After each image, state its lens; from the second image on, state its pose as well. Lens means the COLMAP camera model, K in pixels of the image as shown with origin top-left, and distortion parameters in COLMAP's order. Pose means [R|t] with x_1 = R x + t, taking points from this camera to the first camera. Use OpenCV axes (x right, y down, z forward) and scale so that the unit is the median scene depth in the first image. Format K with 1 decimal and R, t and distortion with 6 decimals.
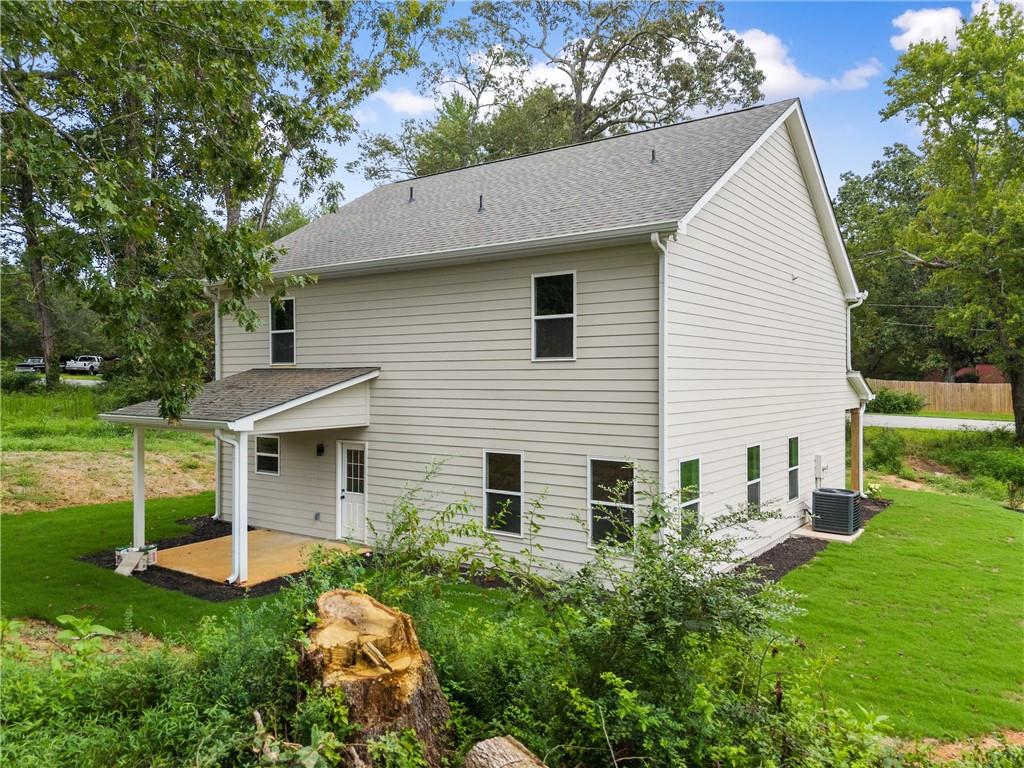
lens RADIAL K [[763.4, 0, 511.8], [0, 763.4, 382.8], [0, 0, 1]] dist [0.041432, -0.020552]
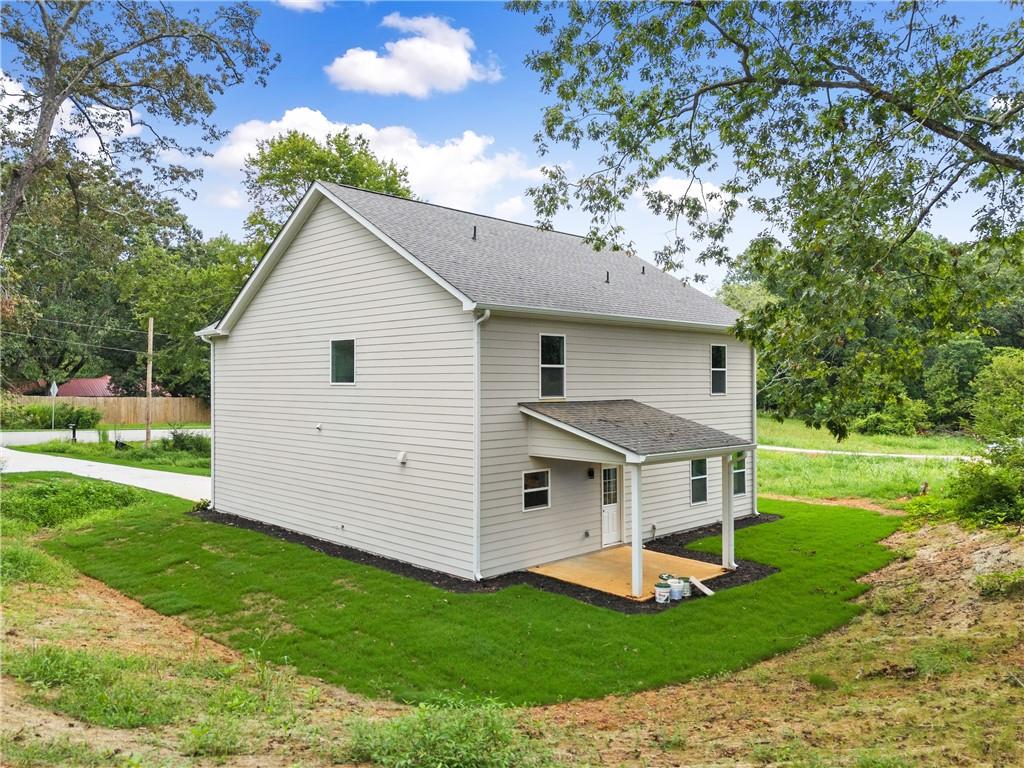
lens RADIAL K [[763.4, 0, 511.8], [0, 763.4, 383.1], [0, 0, 1]] dist [0.041432, -0.020552]
pose [[0.175911, 0.001853, 0.984404, -1.332904], [0.007274, 0.999968, -0.003182, -0.041457], [-0.984379, 0.007721, 0.175892, 0.884982]]
